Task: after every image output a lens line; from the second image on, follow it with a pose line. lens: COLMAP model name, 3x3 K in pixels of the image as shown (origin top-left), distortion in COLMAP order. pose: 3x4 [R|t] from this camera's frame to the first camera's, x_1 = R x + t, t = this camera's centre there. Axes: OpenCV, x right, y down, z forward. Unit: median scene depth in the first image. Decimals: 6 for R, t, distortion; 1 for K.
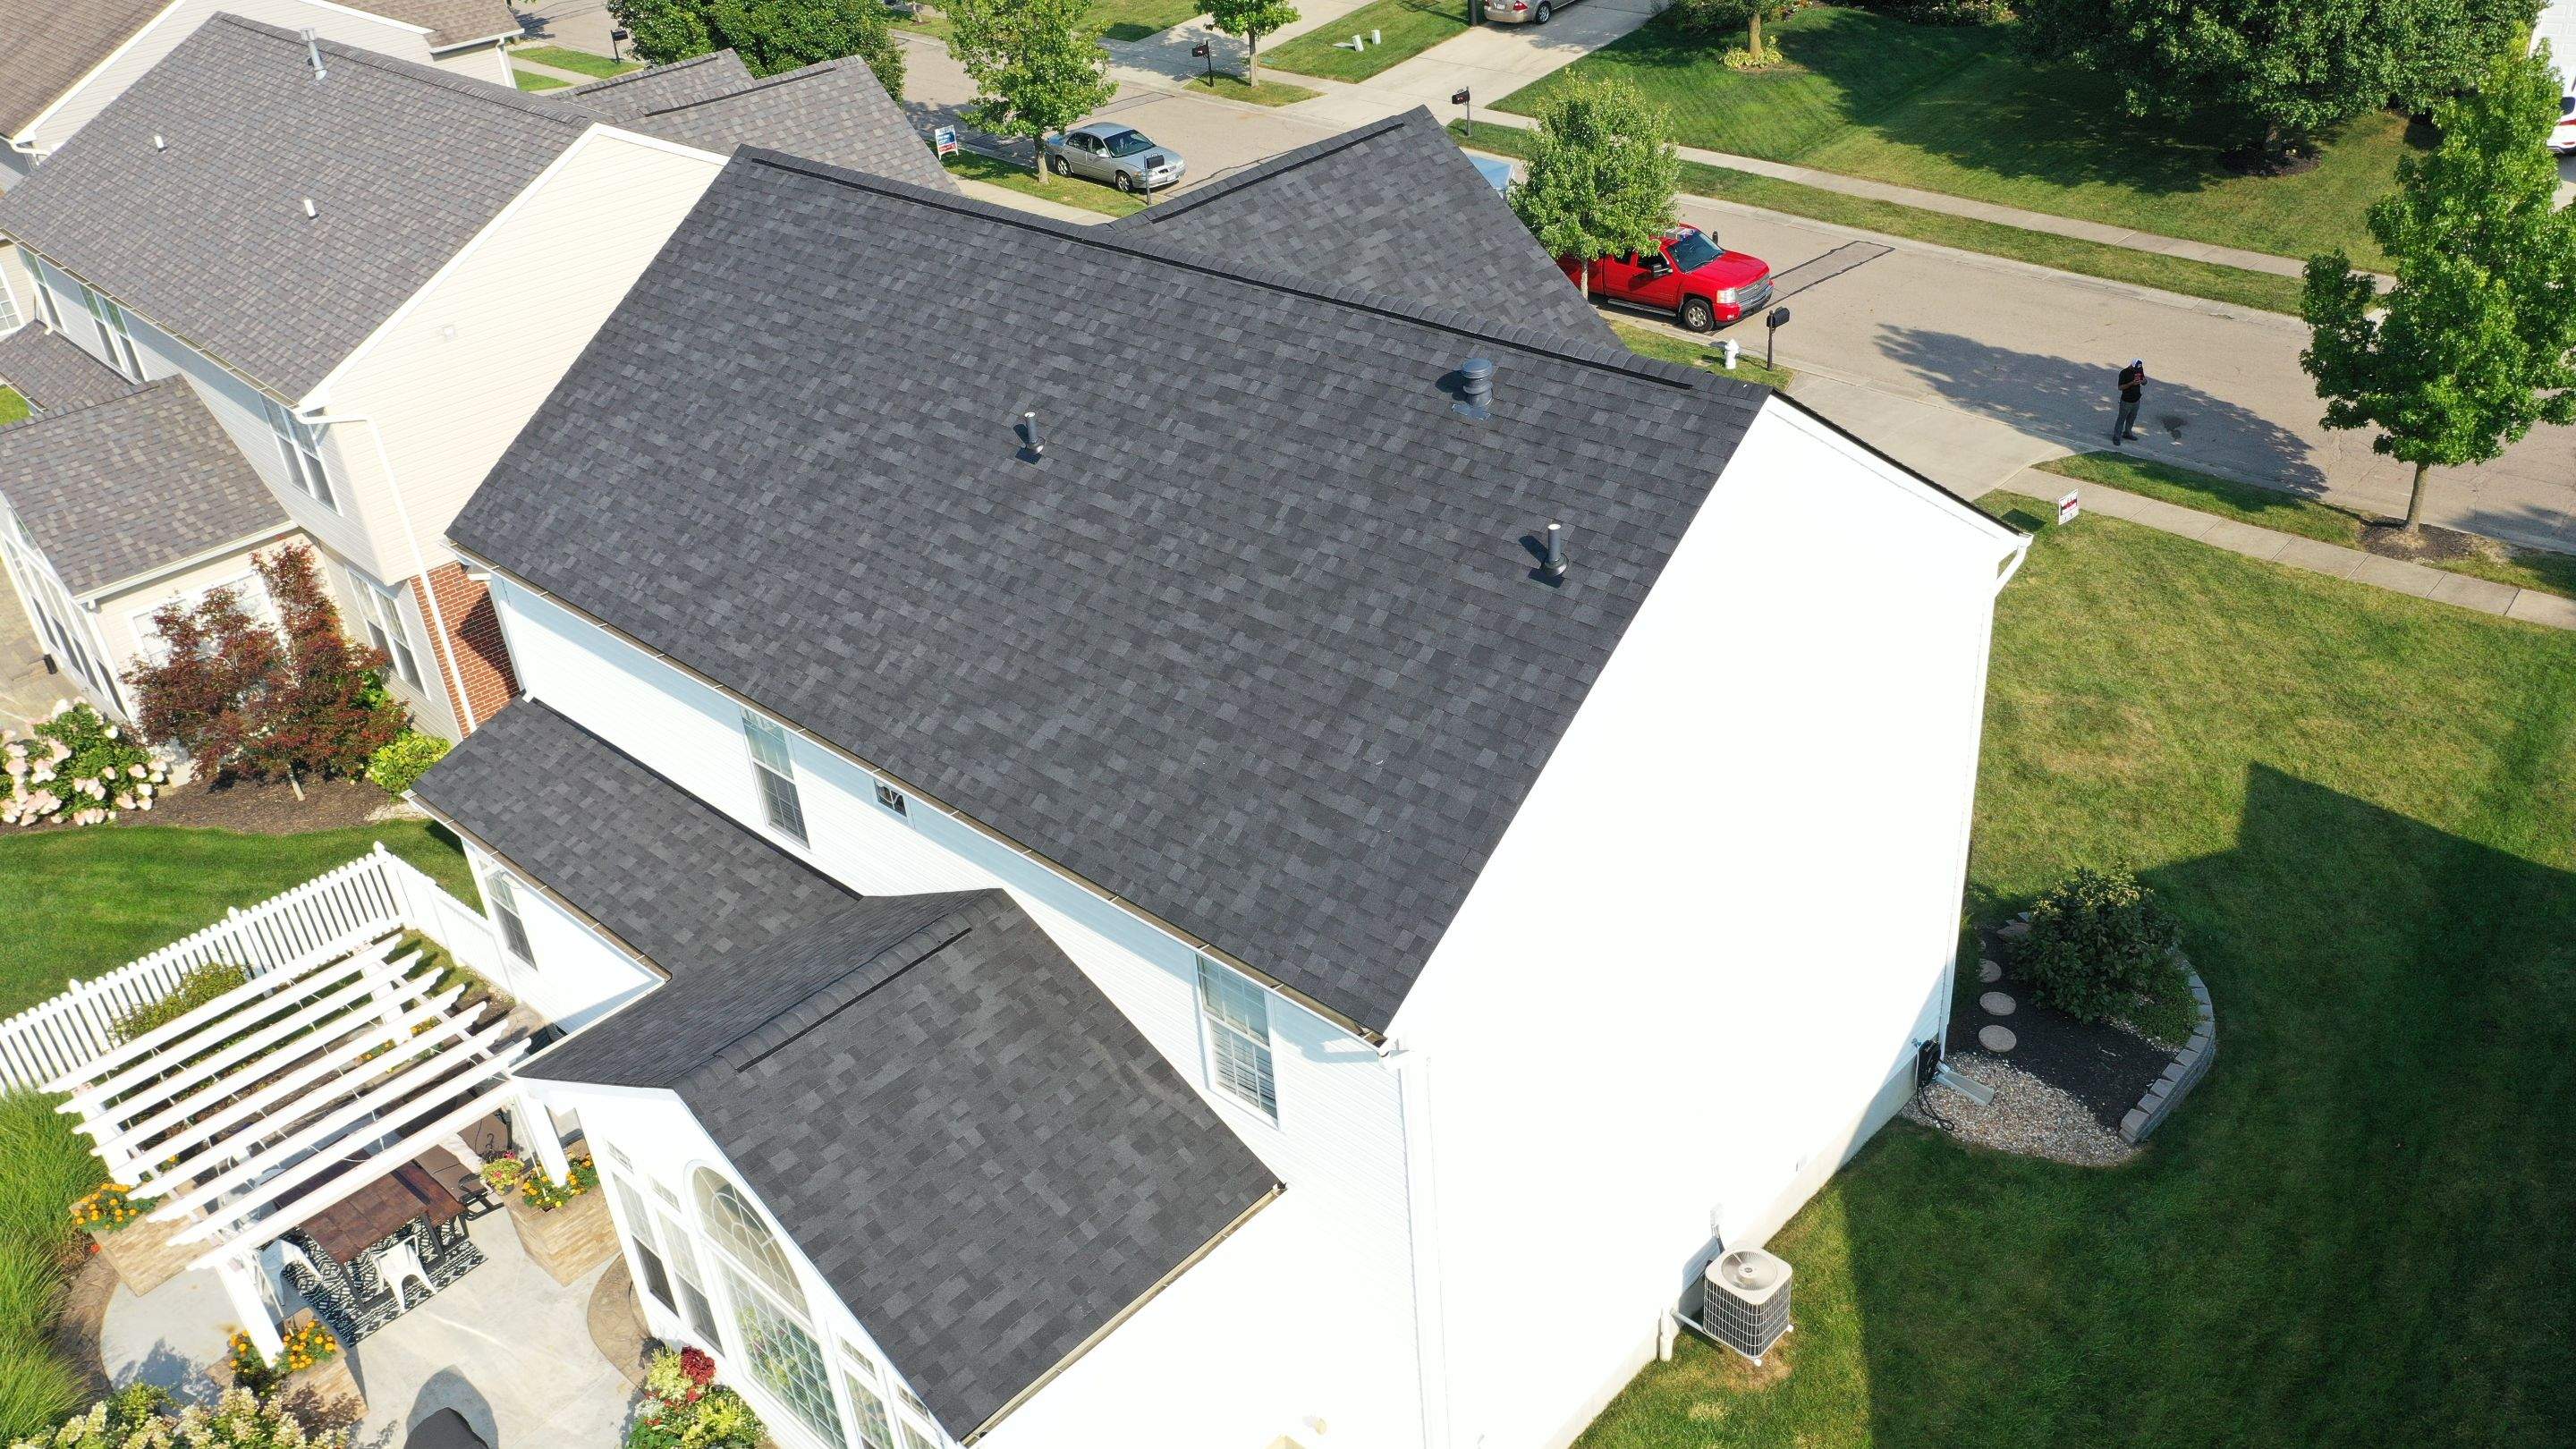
lens RADIAL K [[2030.6, 0, 1300.0], [0, 2030.6, 722.2], [0, 0, 1]] dist [0.010280, 0.001310]
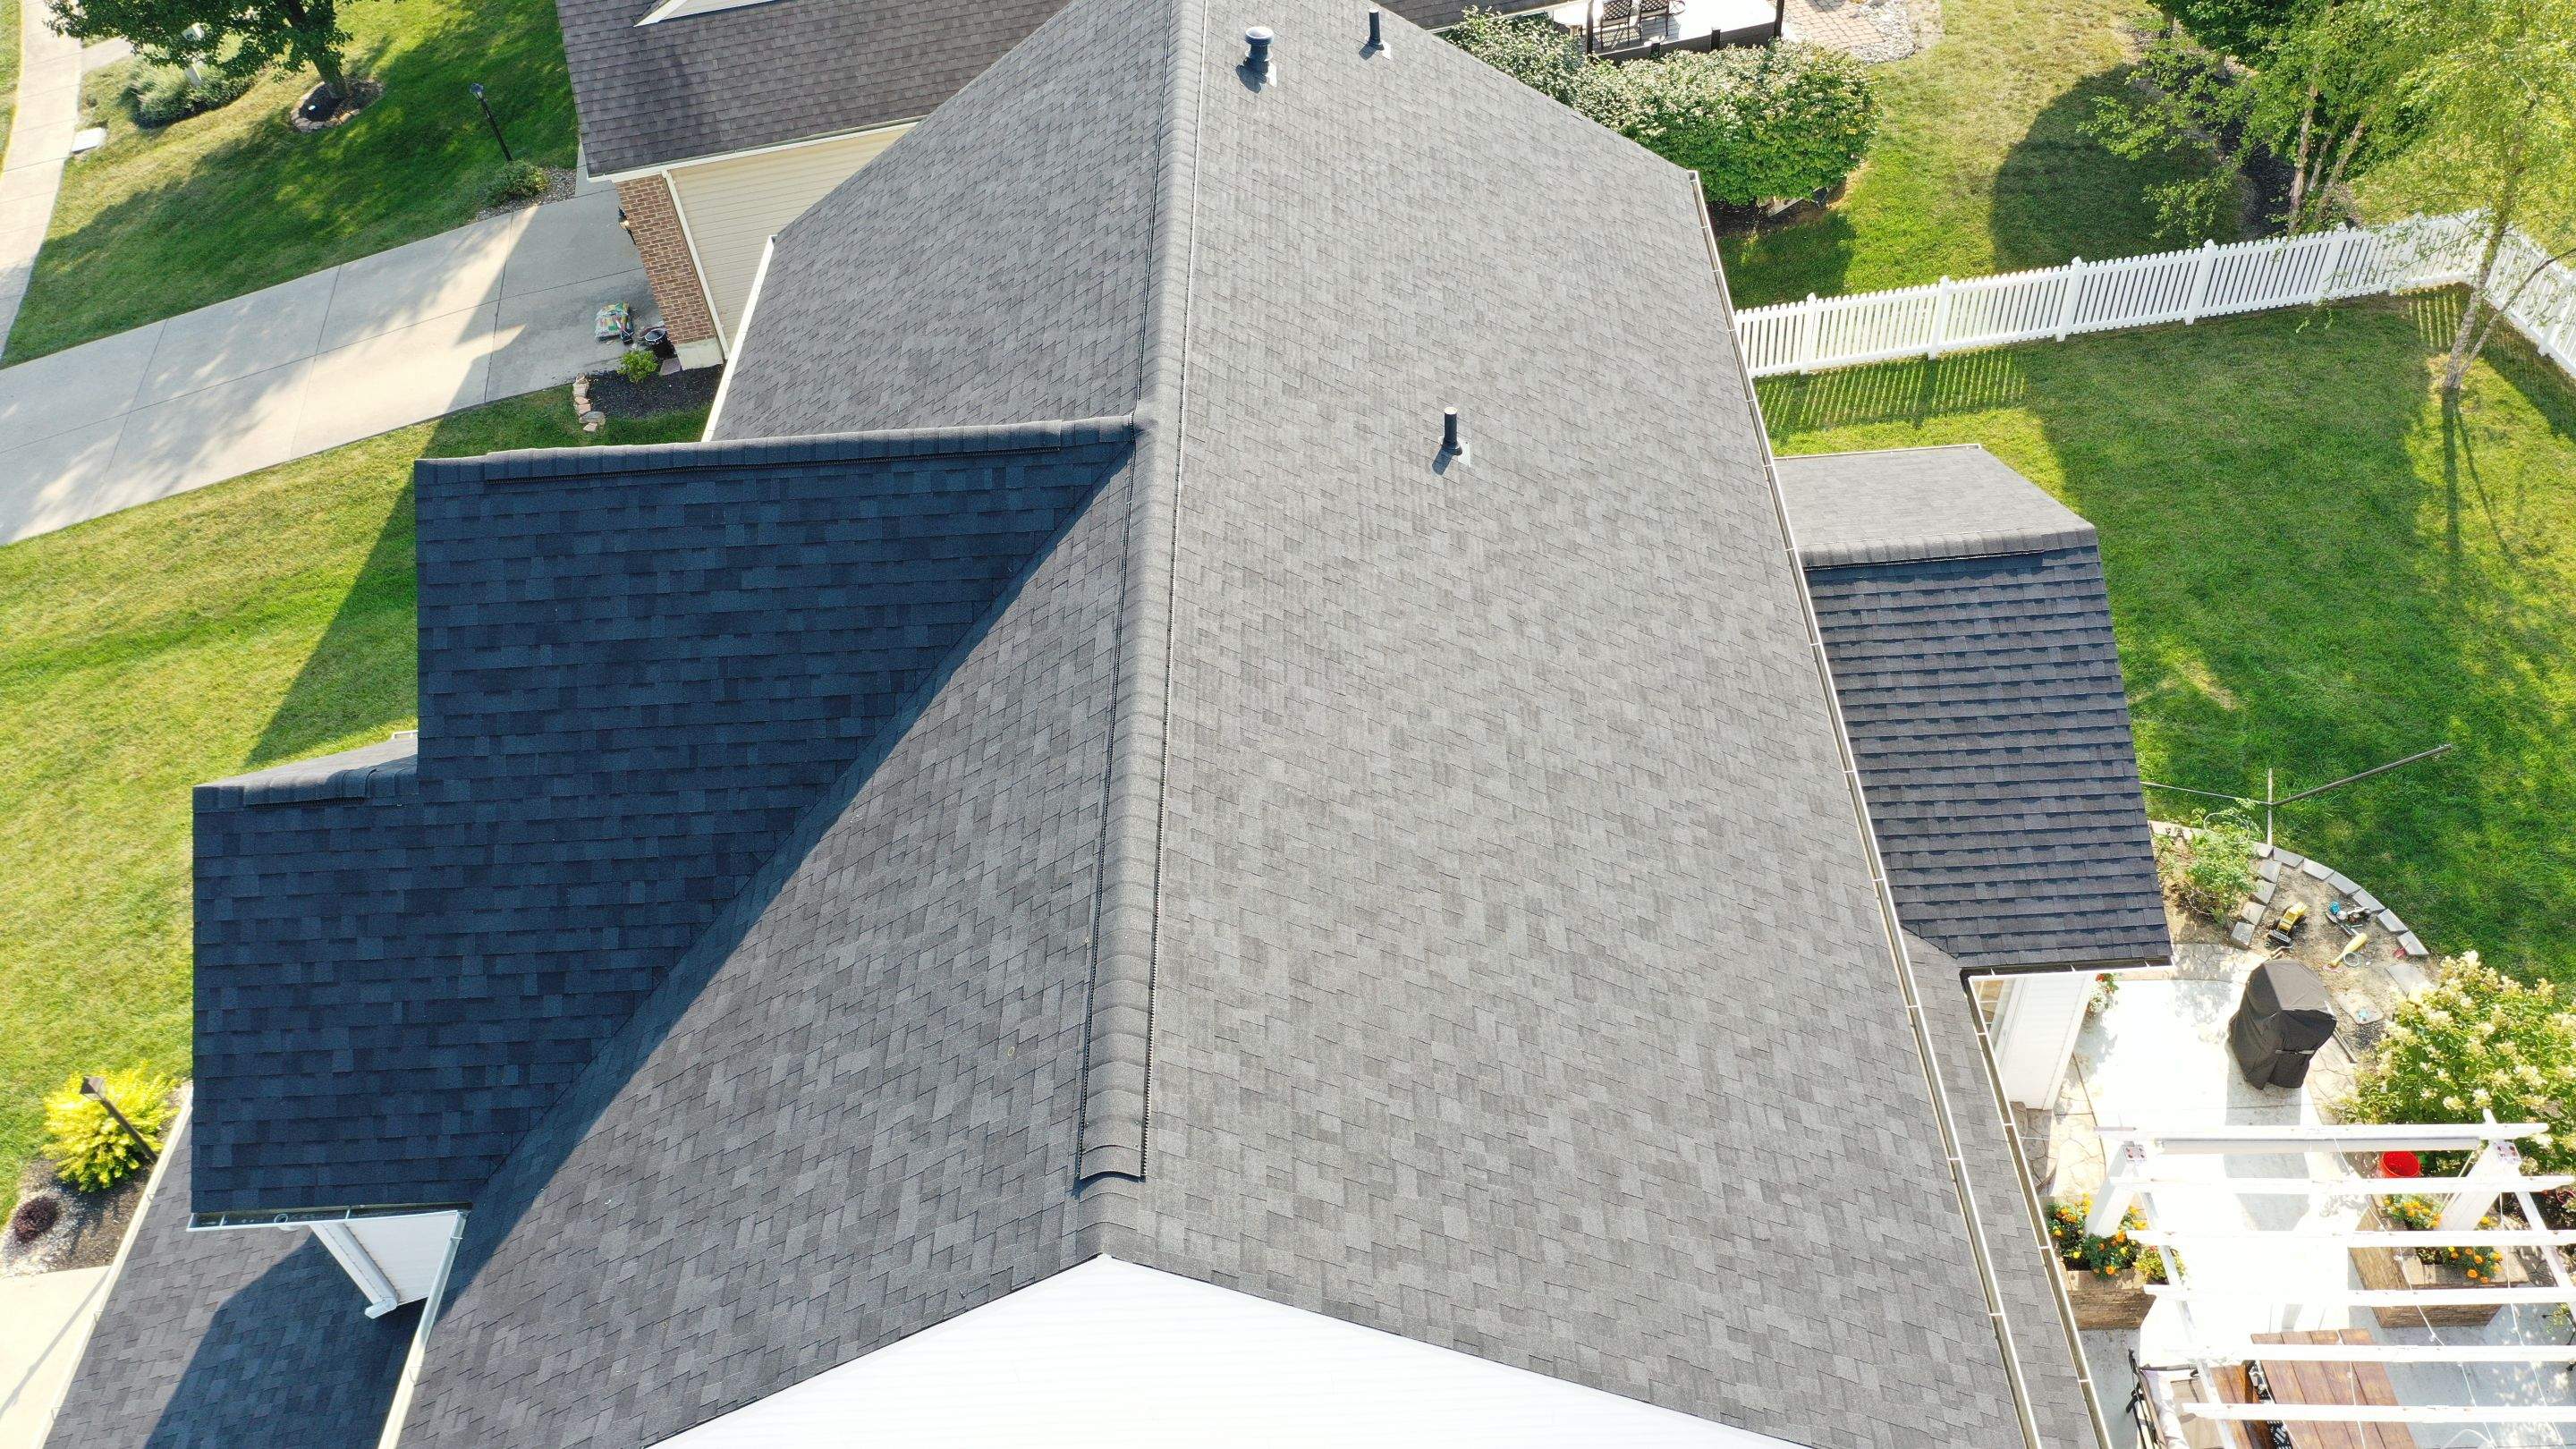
lens RADIAL K [[2030.6, 0, 1292.2], [0, 2030.6, 715.8], [0, 0, 1]] dist [0.010280, 0.001310]
pose [[-0.678083, -0.426859, 0.598327, -0.534213], [0.483968, 0.353356, 0.800571, -0.670805], [-0.553154, 0.832425, -0.033018, 1.000721]]
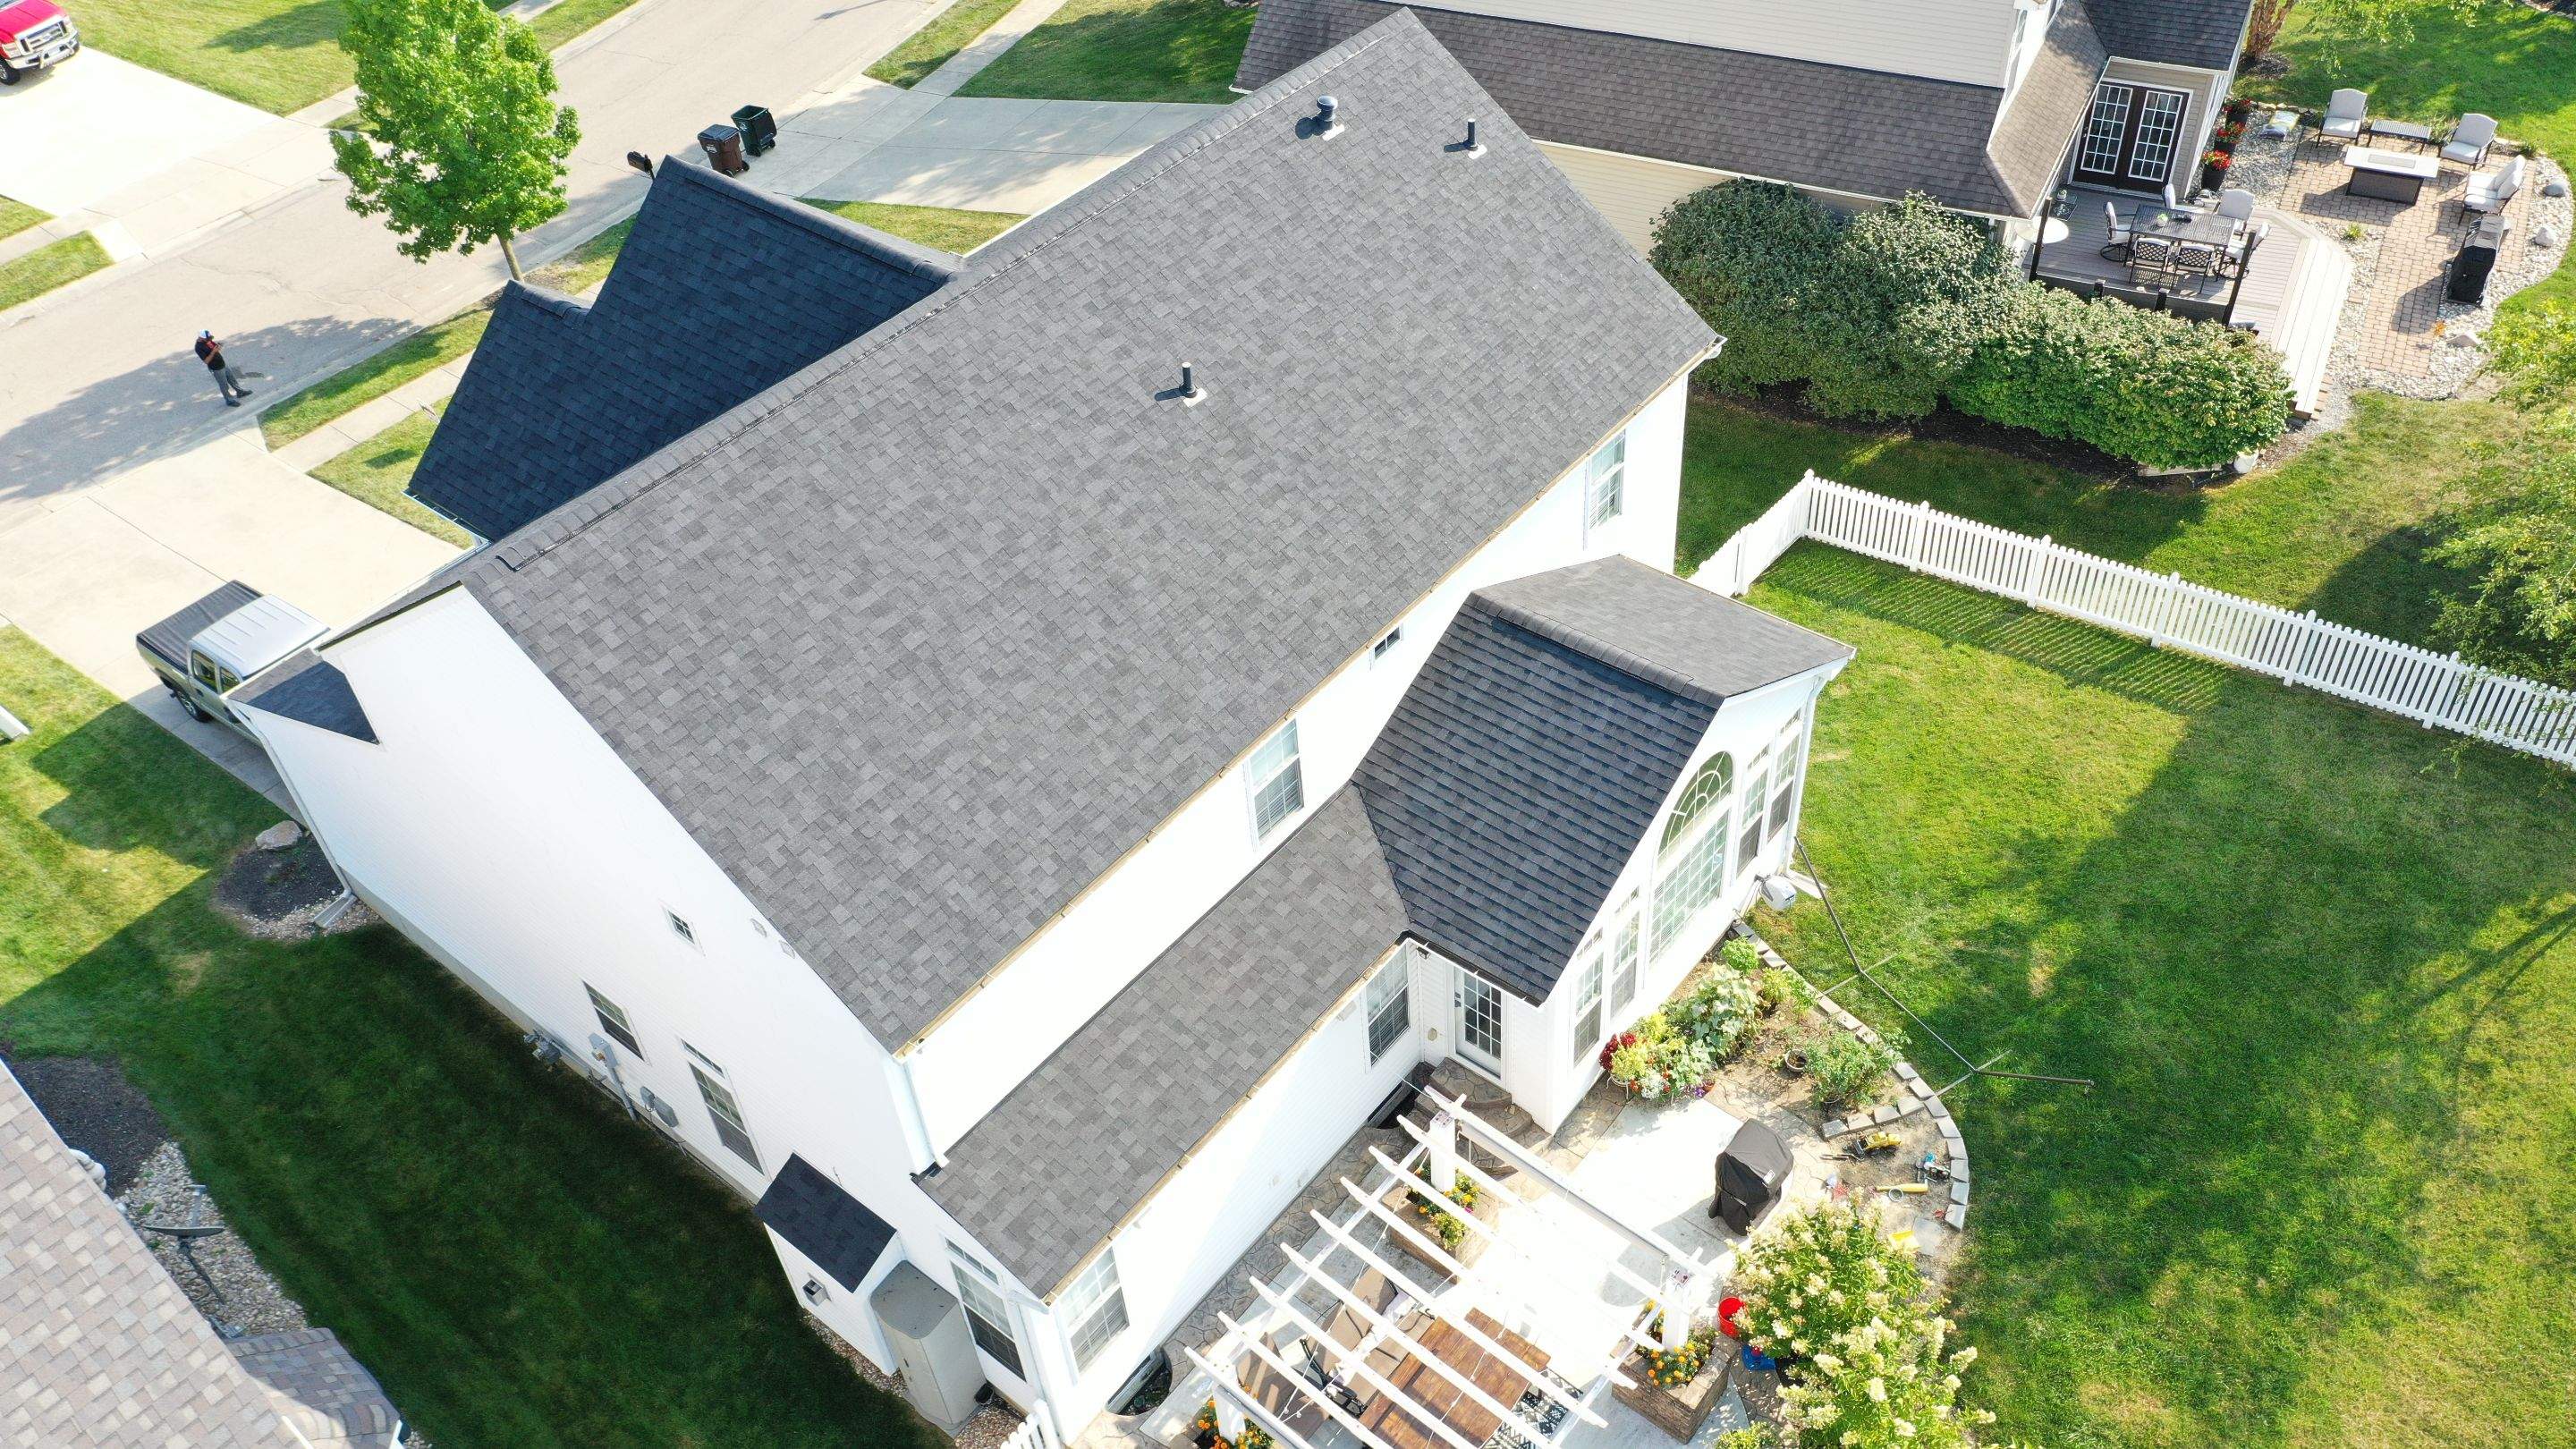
lens RADIAL K [[2030.6, 0, 1297.1], [0, 2030.6, 718.4], [0, 0, 1]] dist [0.010280, 0.001310]
pose [[-0.064201, -0.613219, 0.787299, -1.013585], [0.575001, 0.622071, 0.531414, -0.522955], [-0.815630, 0.486815, 0.312664, 0.589604]]
